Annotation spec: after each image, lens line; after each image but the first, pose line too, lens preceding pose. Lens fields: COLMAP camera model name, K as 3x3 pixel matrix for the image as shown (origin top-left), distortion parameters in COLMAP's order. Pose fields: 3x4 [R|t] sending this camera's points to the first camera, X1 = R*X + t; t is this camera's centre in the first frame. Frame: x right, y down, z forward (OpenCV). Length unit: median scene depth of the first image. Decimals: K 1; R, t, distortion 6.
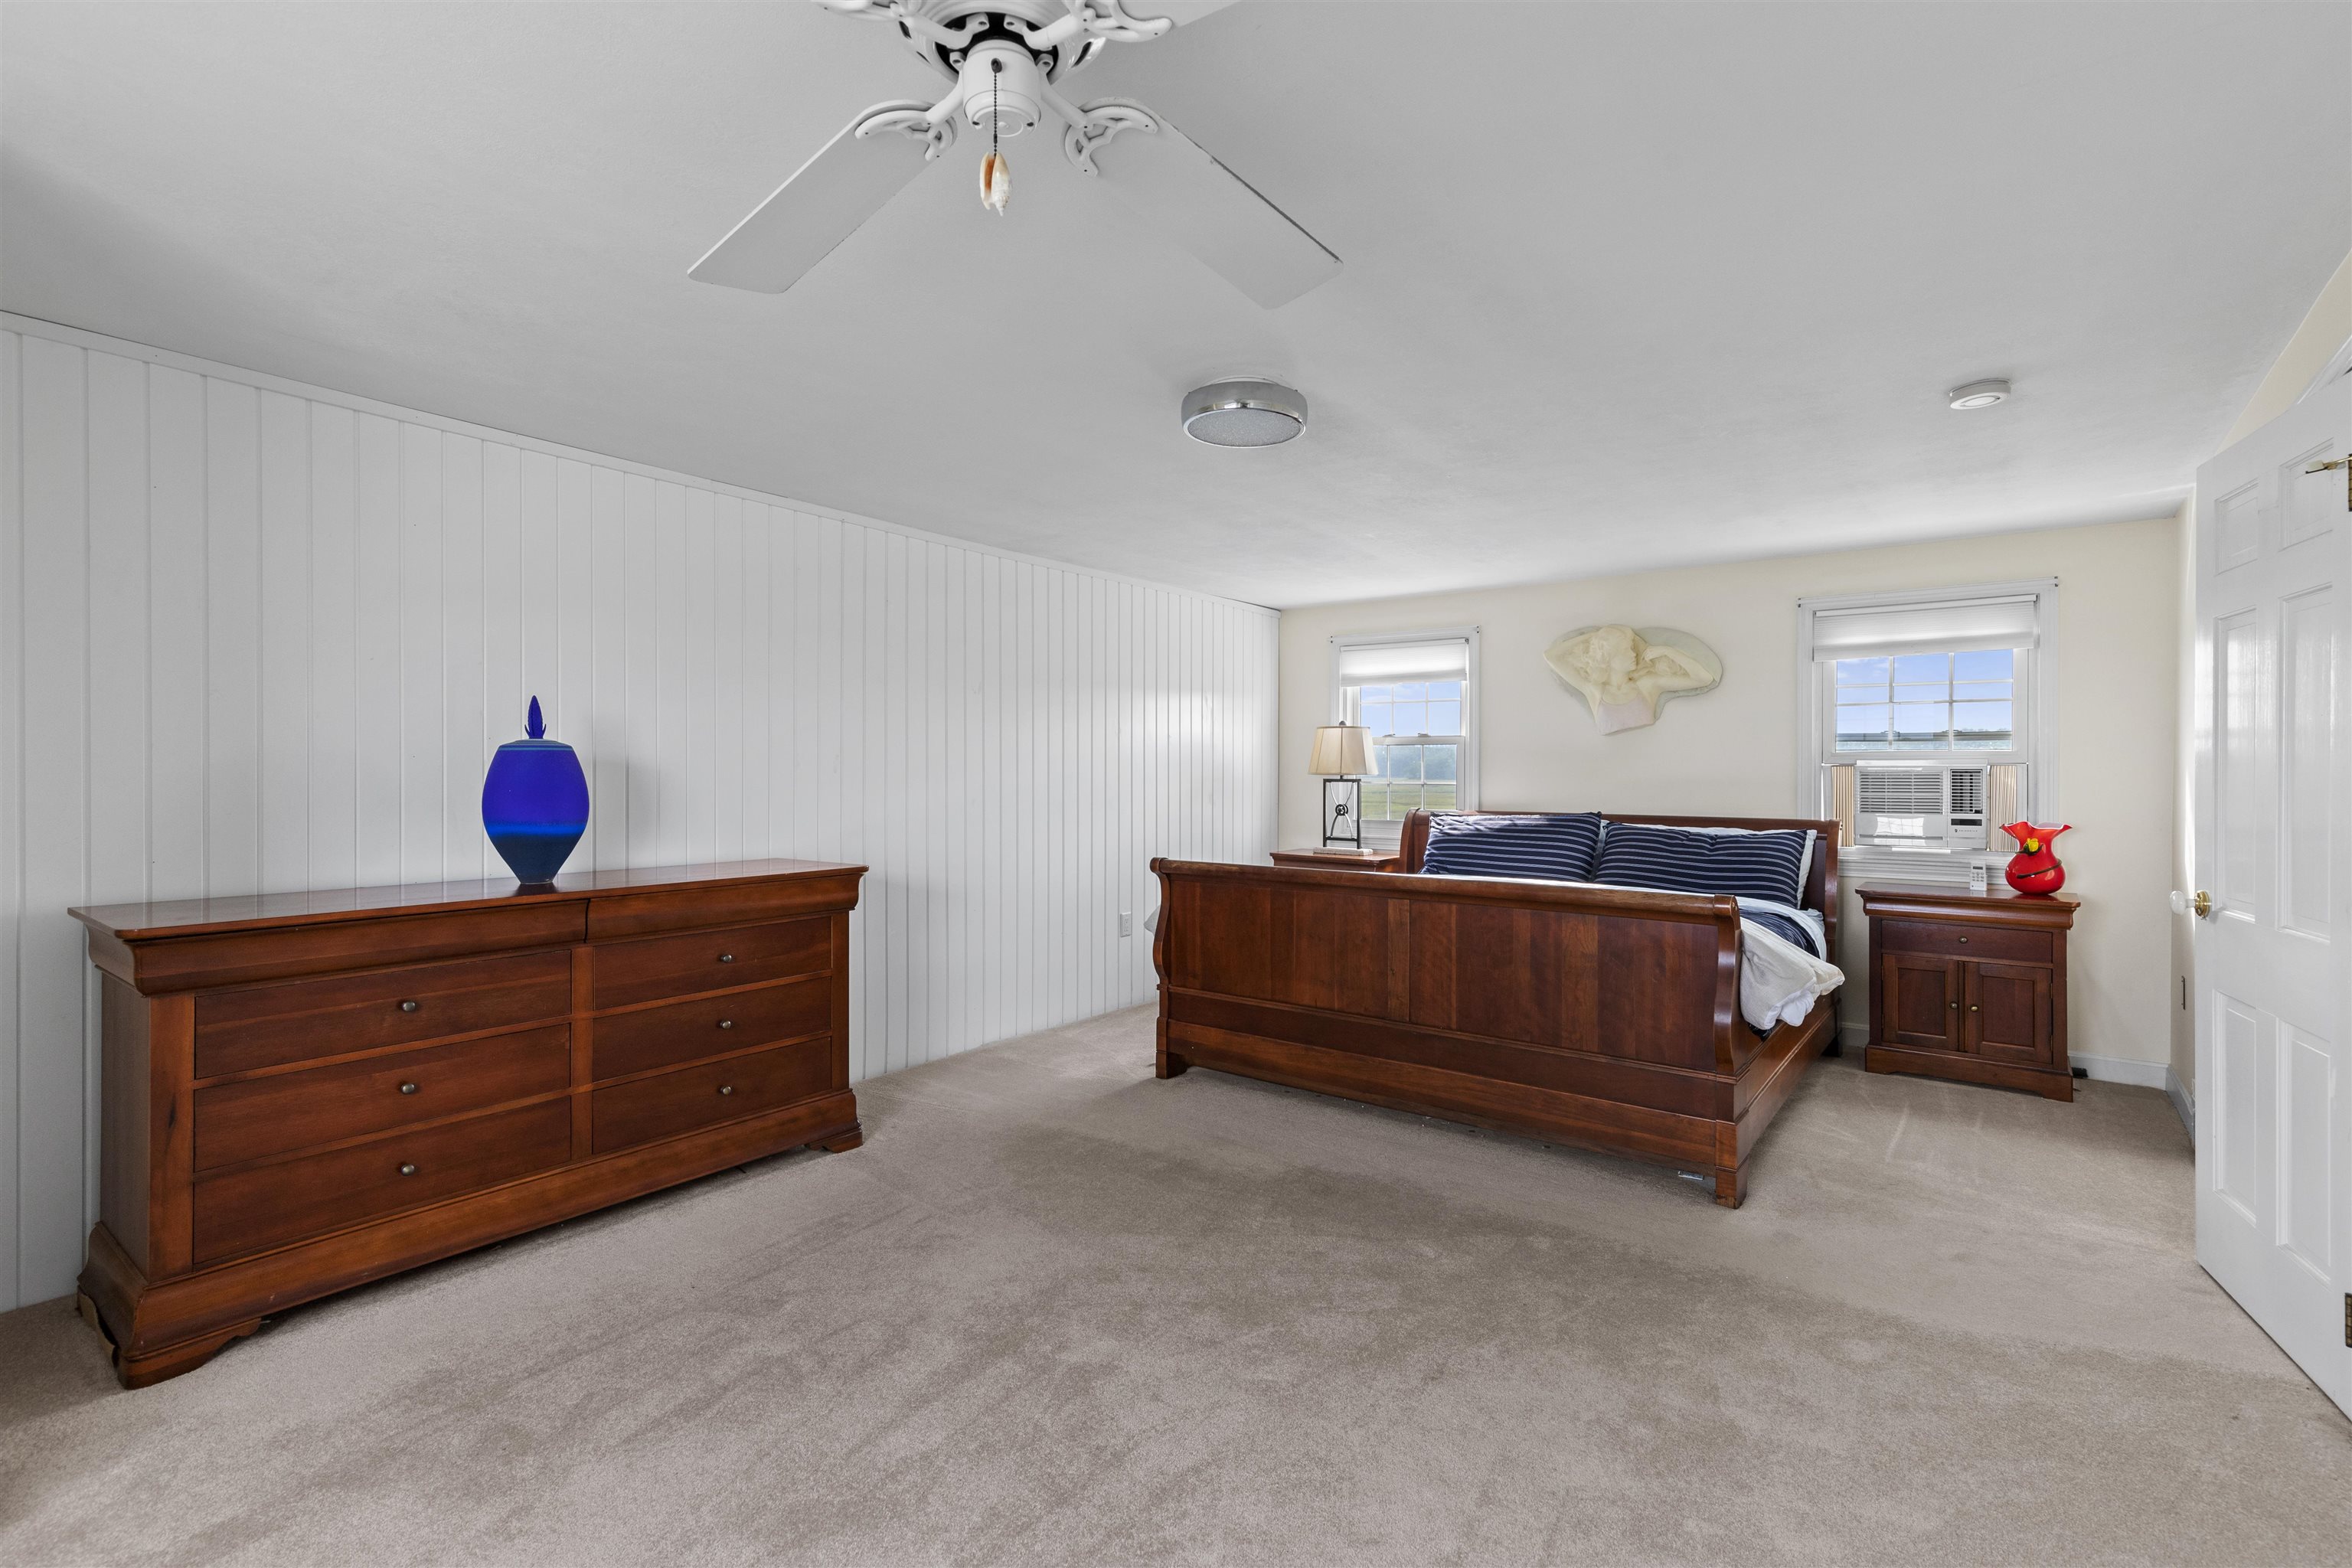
lens RADIAL K [[1068.0, 0, 1176.0], [0, 1068.0, 784.0], [0, 0, 1]] dist [0.003959, -0.000306]
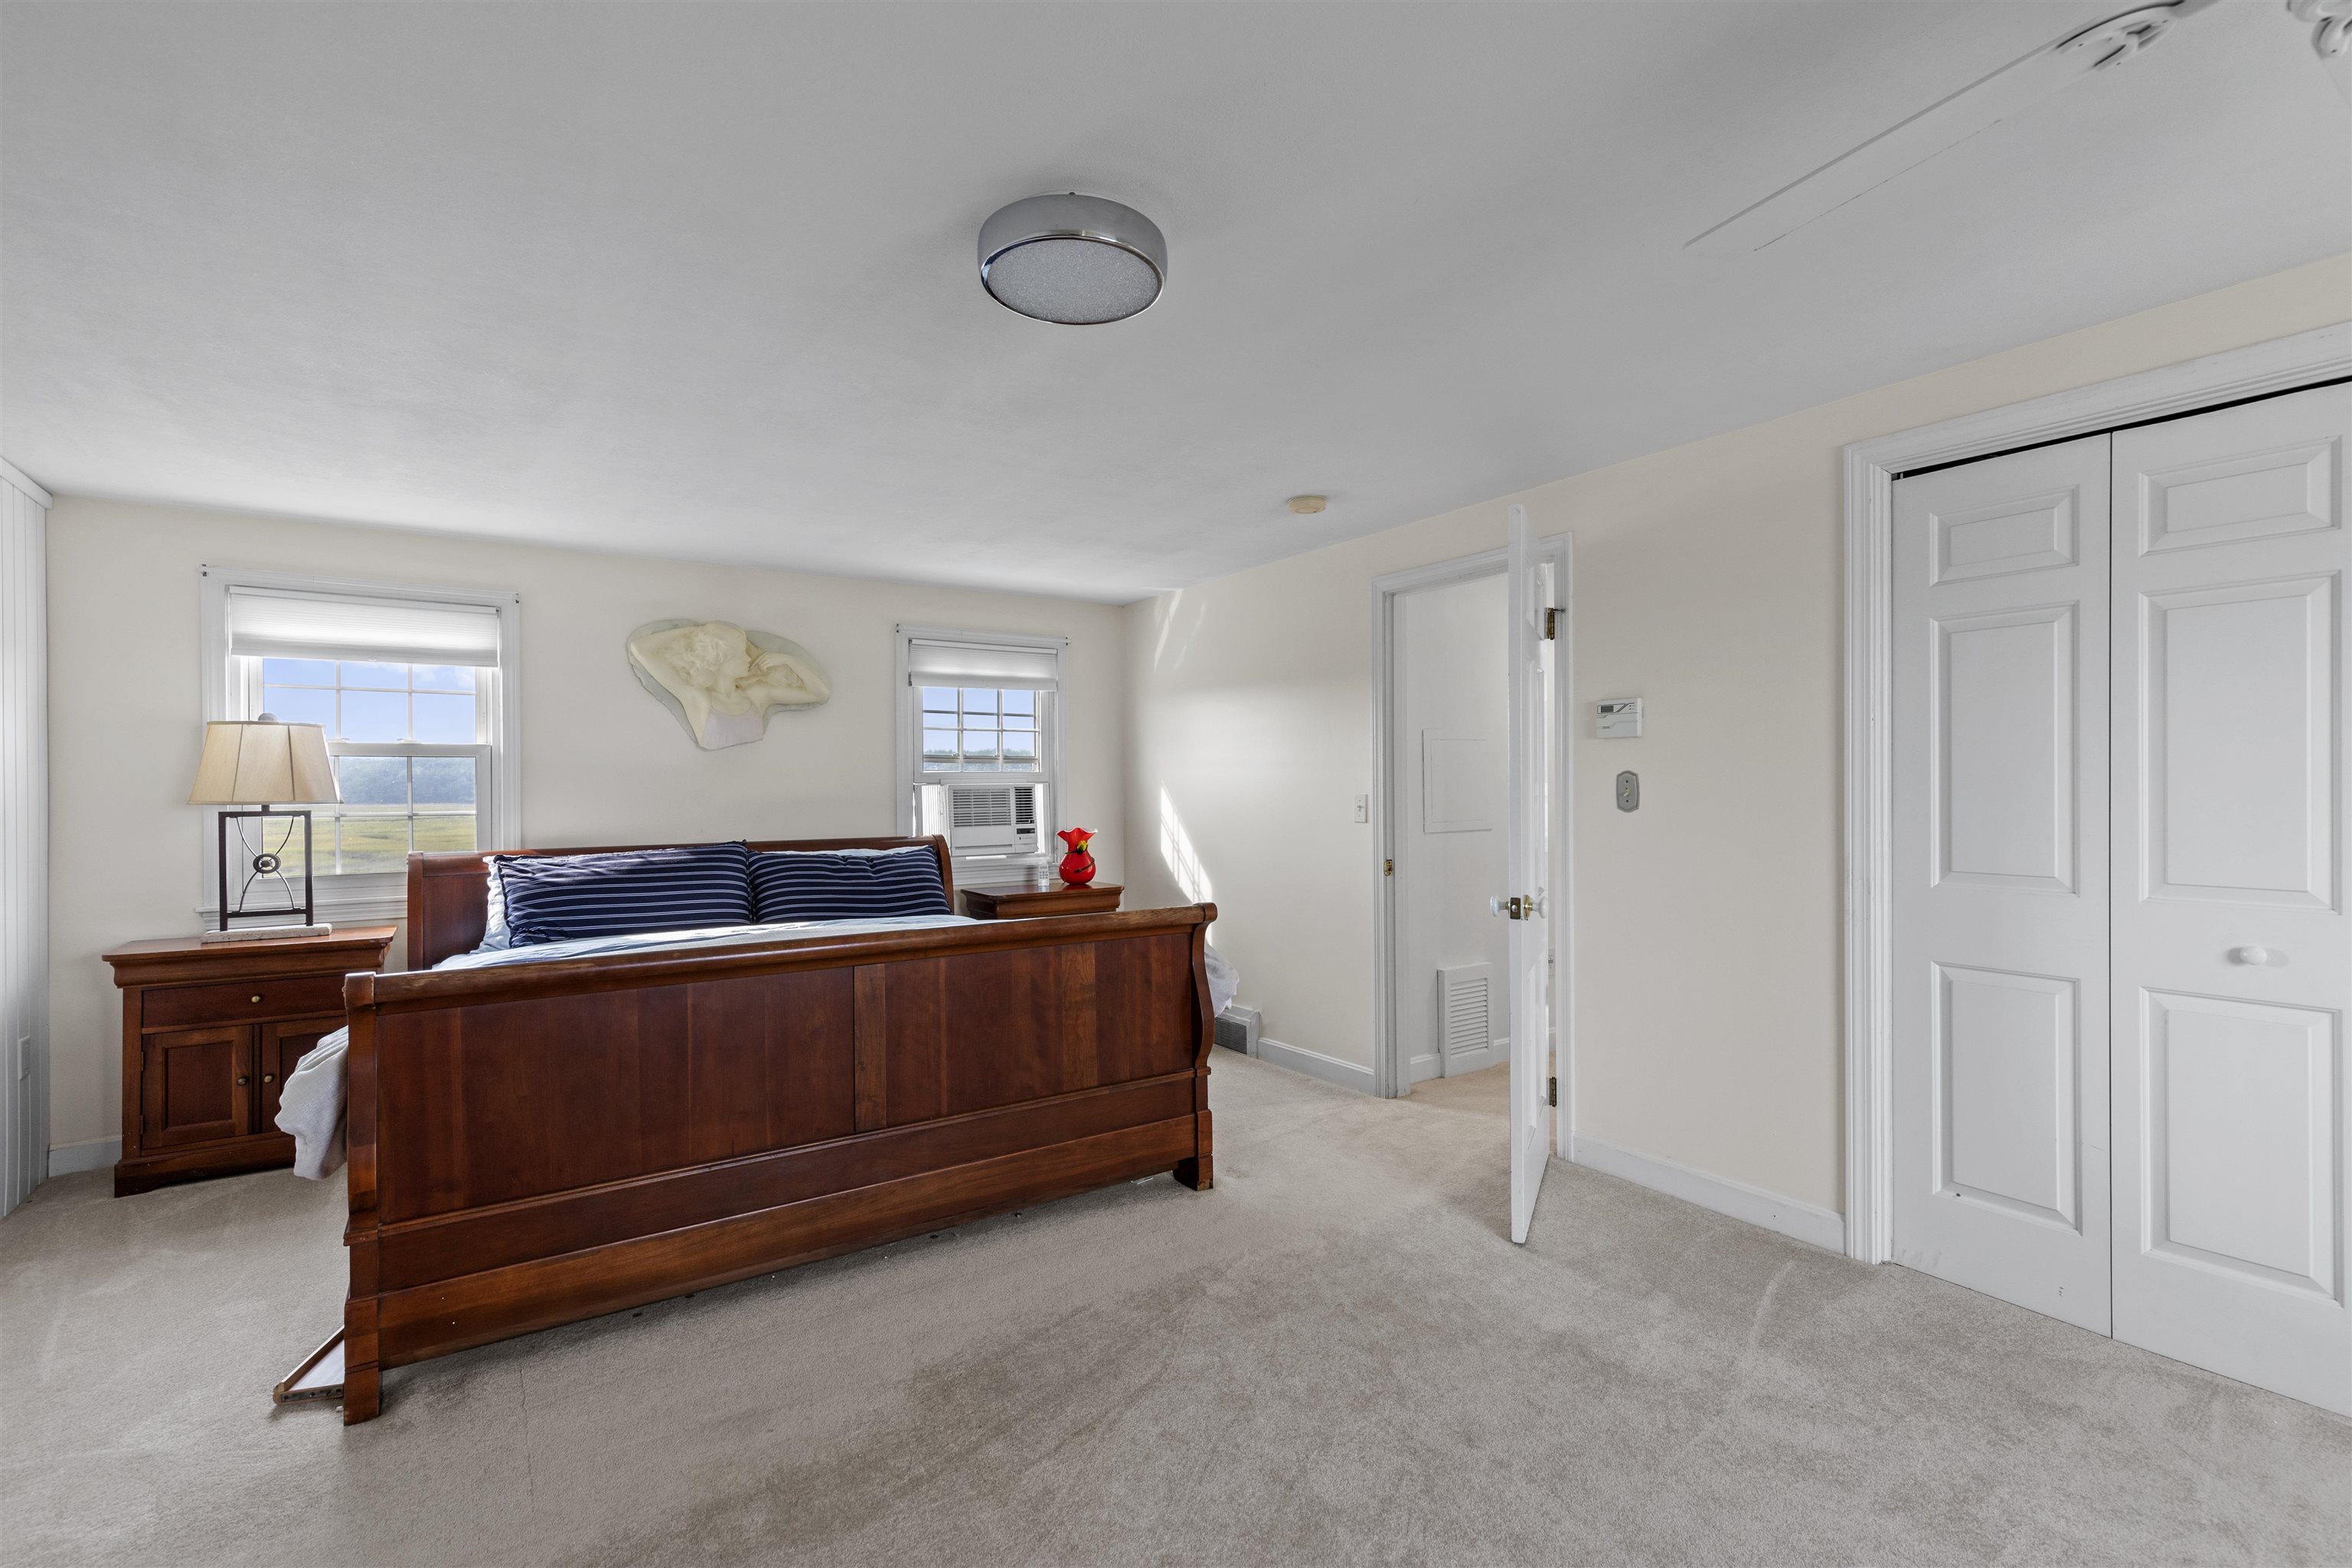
lens RADIAL K [[1068.2, 0, 1184.8], [0, 1068.2, 790.4], [0, 0, 1]] dist [0.005251, 0.000941]
pose [[0.306968, -0.009135, 0.951676, -0.324038], [0.021991, 0.999755, 0.002504, -0.008150], [-0.951466, 0.020160, 0.307093, 0.422359]]
